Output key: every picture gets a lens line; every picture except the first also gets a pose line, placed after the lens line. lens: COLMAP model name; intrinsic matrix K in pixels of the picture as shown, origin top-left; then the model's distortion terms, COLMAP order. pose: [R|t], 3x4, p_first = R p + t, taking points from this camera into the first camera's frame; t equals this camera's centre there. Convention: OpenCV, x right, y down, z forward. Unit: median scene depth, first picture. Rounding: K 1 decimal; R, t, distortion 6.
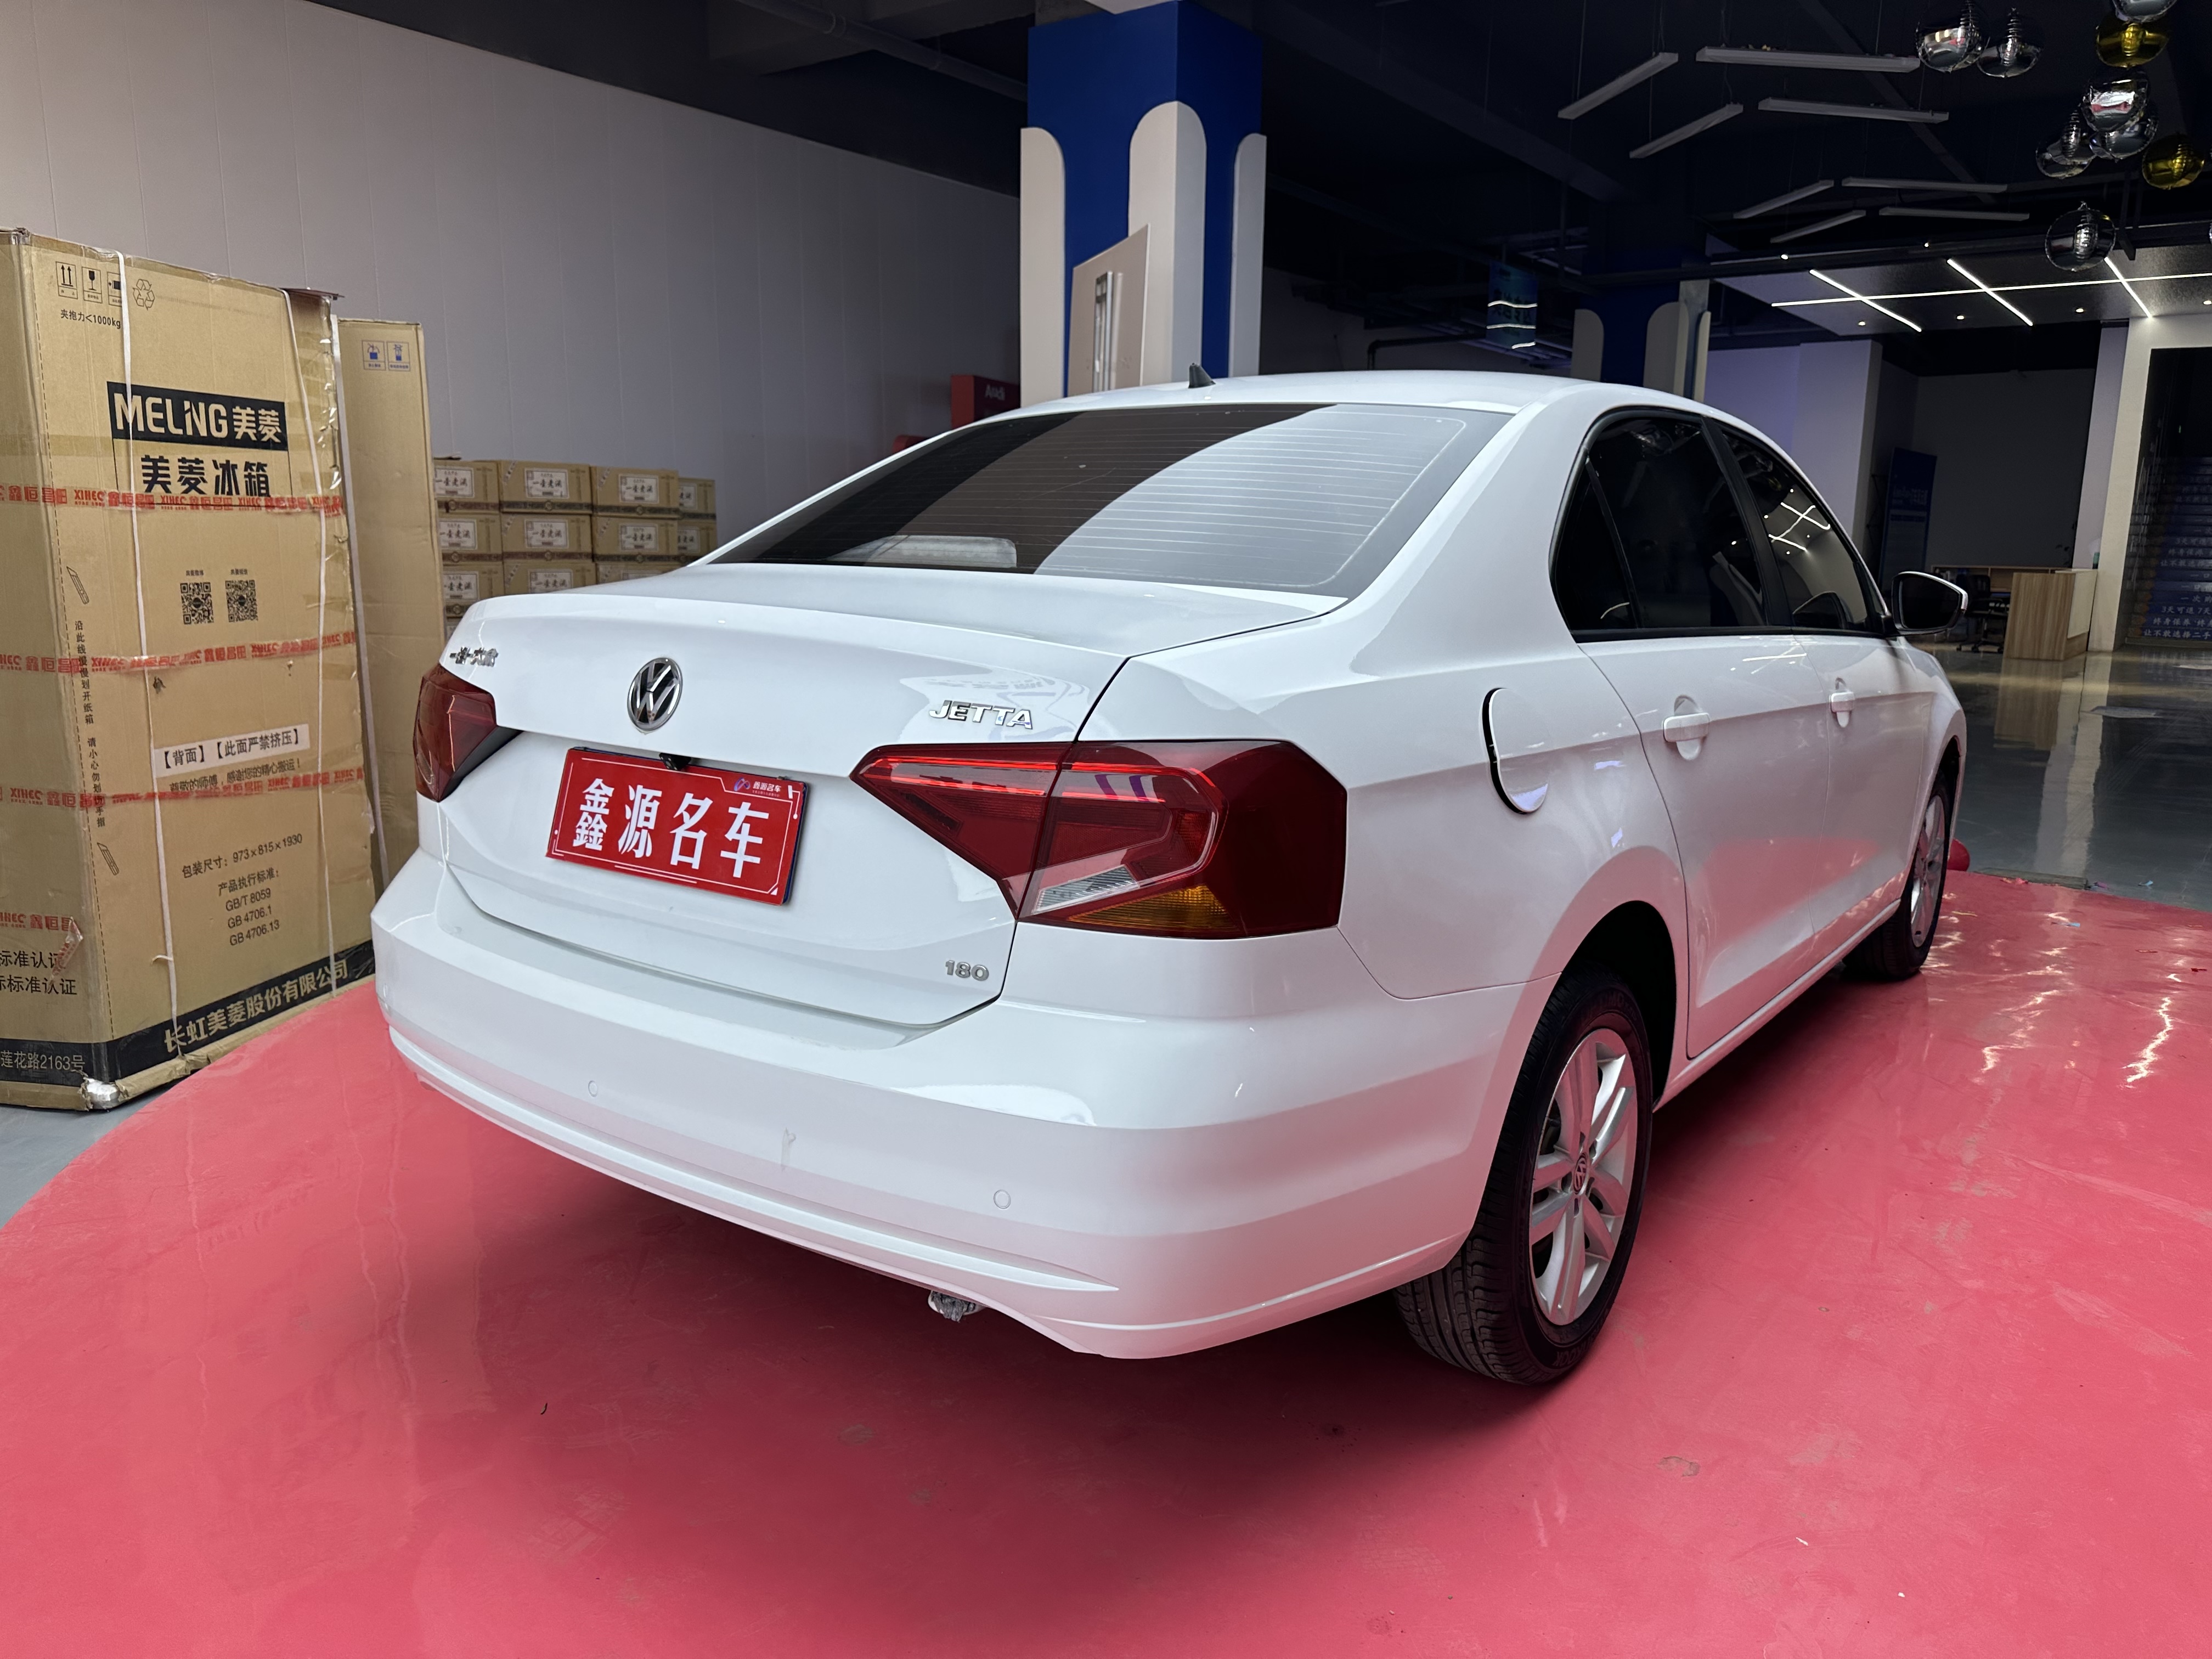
lens RADIAL K [[1581.8, 0, 1119.8], [0, 1581.8, 799.1], [0, 0, 1]] dist [0.021931, -0.028563]
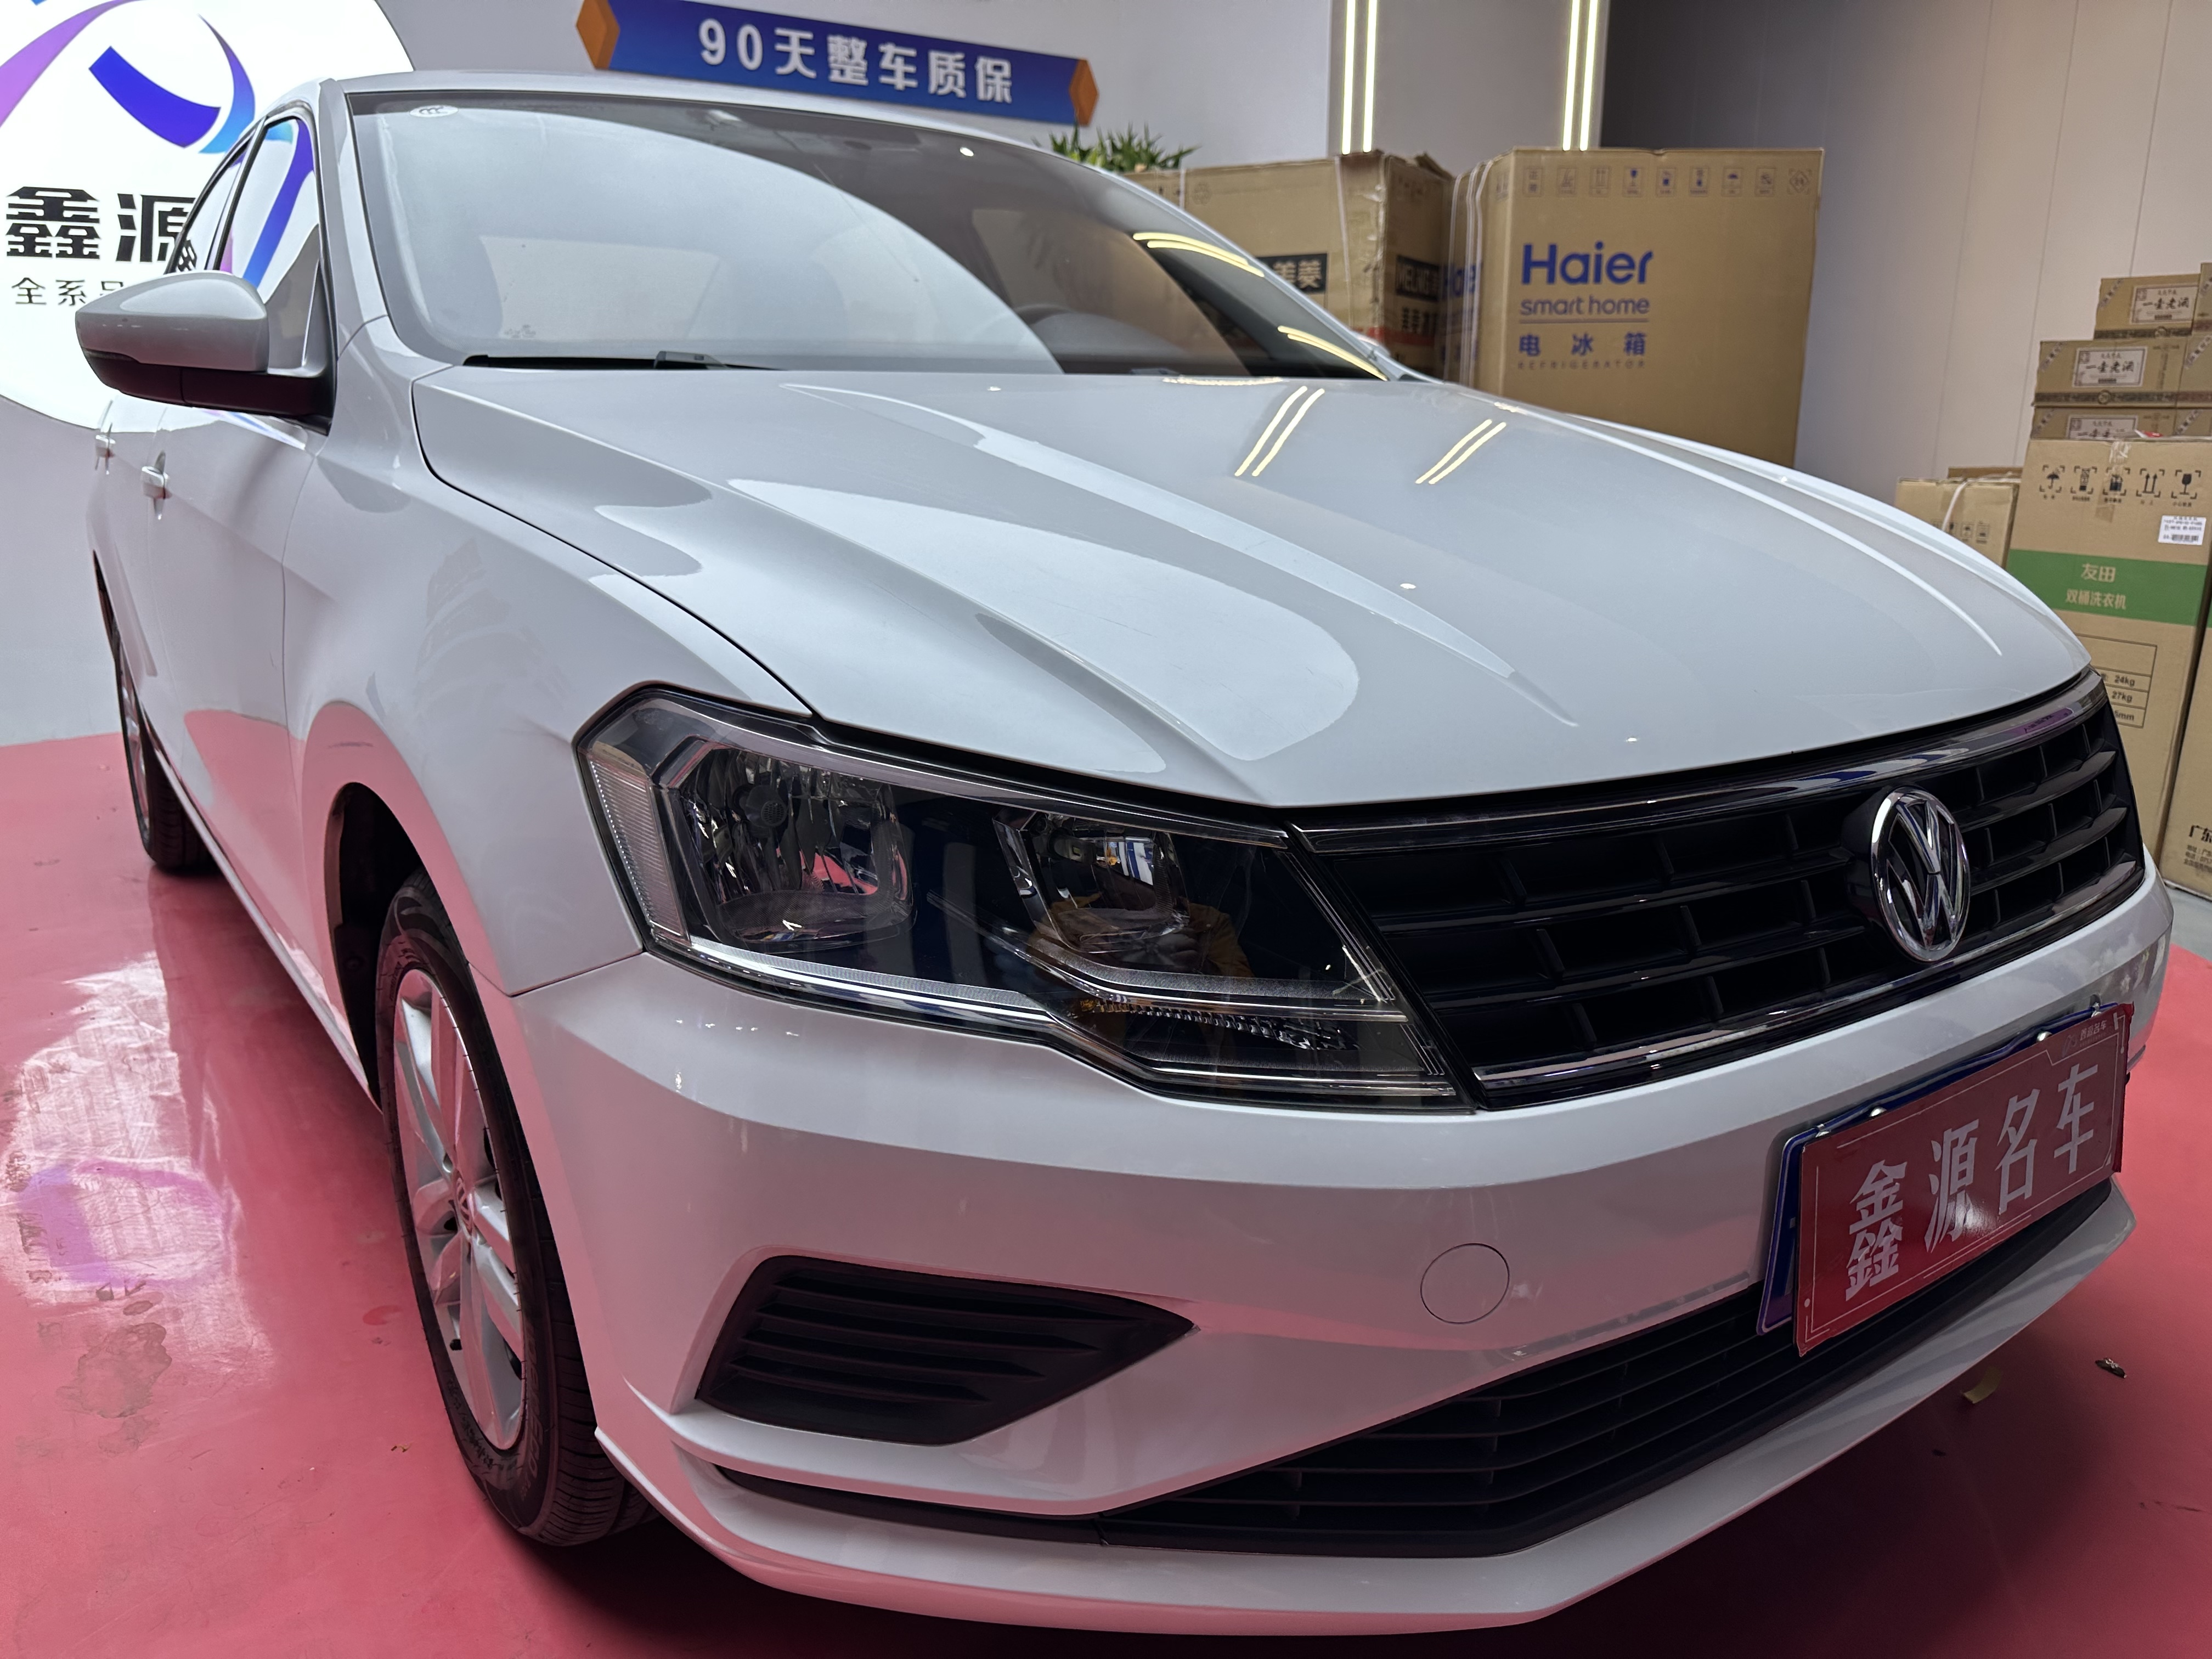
lens RADIAL K [[1581.8, 0, 1094.1], [0, 1581.8, 835.6], [0, 0, 1]] dist [0.021931, -0.028563]
pose [[-0.295379, 0.229938, -0.927297, 0.815514], [-0.164202, 0.943944, 0.286370, -0.146906], [0.941164, 0.236852, -0.241065, 1.262020]]
